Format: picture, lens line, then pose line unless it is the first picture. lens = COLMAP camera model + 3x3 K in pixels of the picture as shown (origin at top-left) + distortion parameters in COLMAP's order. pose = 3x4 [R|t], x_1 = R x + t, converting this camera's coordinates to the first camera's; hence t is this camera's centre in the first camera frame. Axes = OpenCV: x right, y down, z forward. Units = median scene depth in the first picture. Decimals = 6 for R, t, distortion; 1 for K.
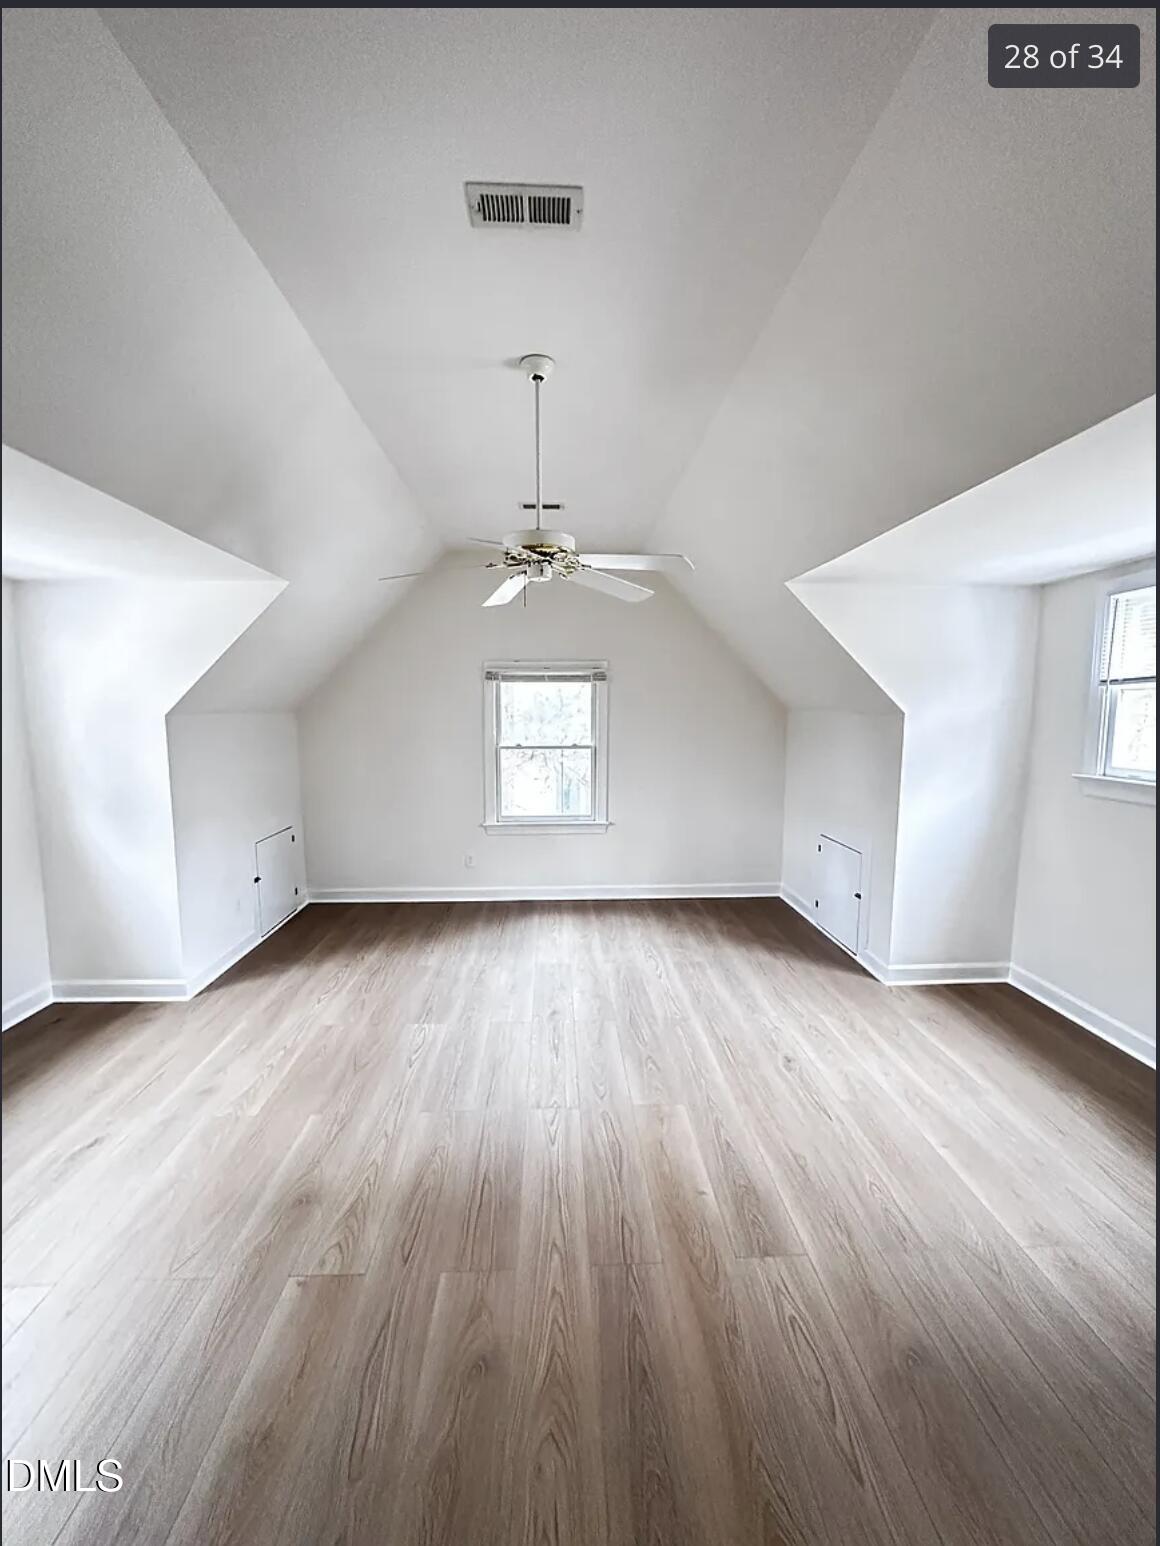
lens RADIAL K [[603.1, 0, 577.1], [0, 603.1, 773.8], [0, 0, 1]] dist [-0.006221, -0.000003]
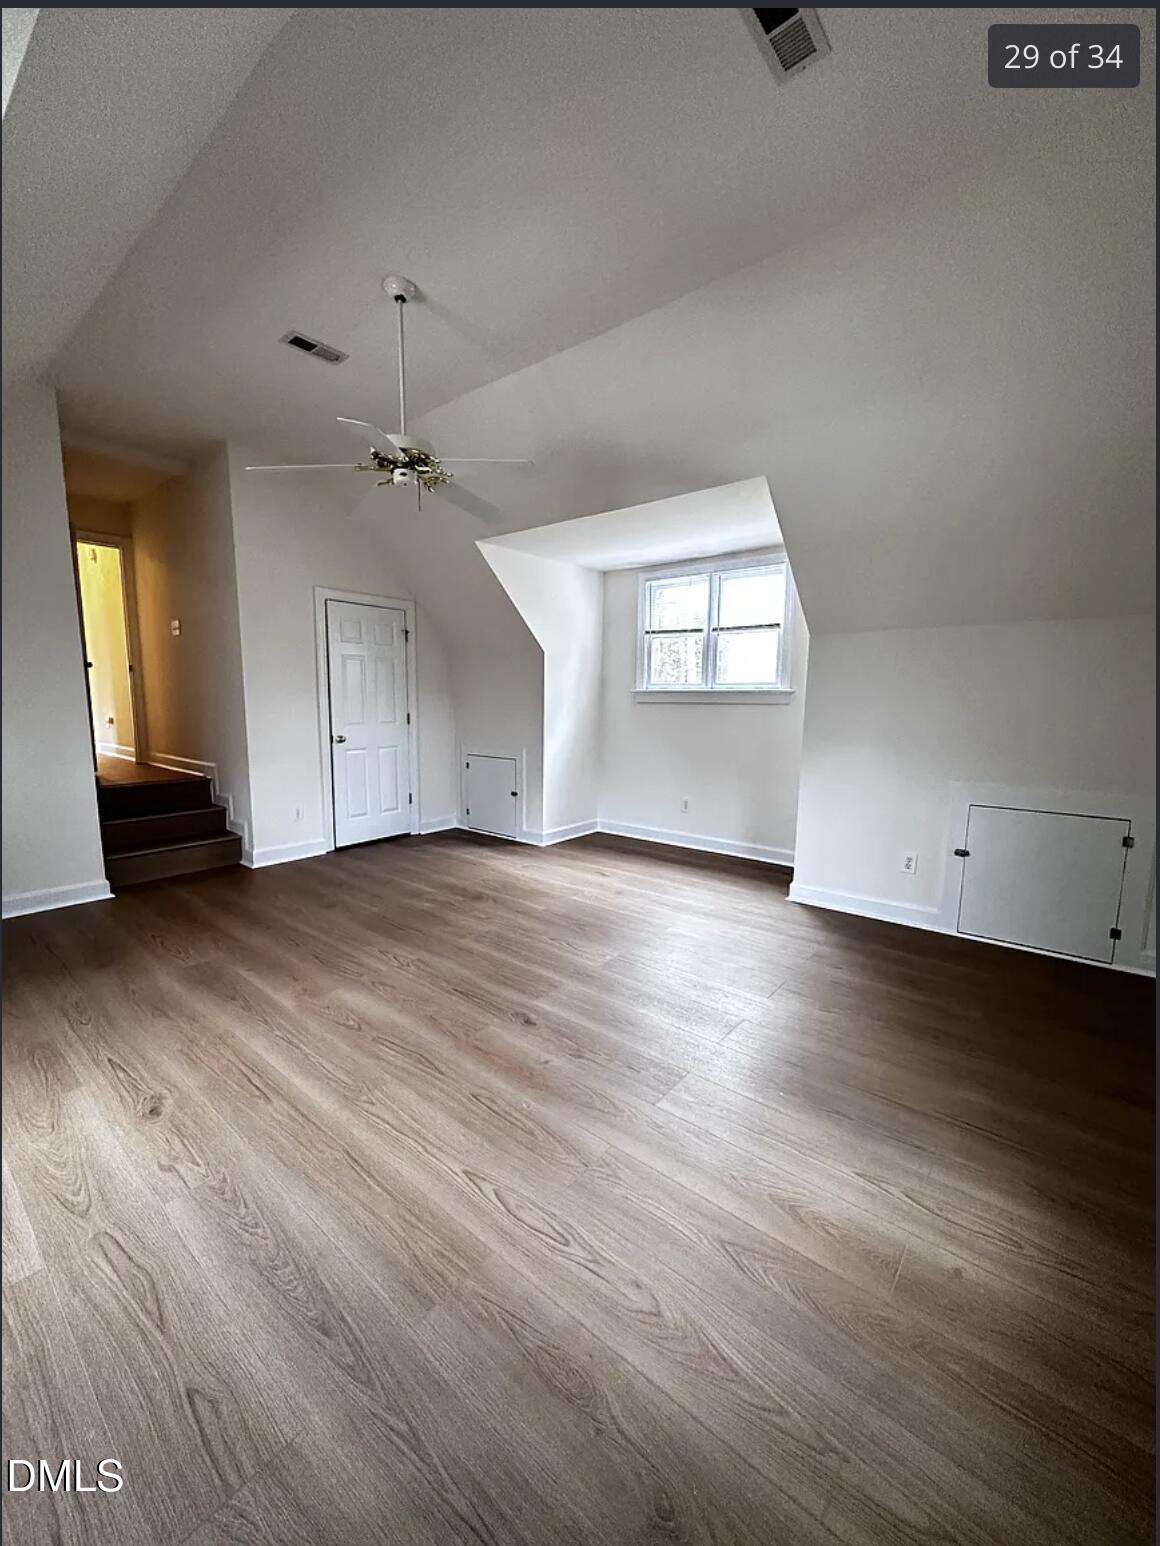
lens RADIAL K [[603.1, 0, 577.1], [0, 603.1, 773.8], [0, 0, 1]] dist [-0.006221, -0.000003]
pose [[-0.656845, 0.097063, -0.747752, 0.478546], [-0.082816, 0.976394, 0.199490, -0.041289], [0.749464, 0.192960, -0.633301, 1.609330]]
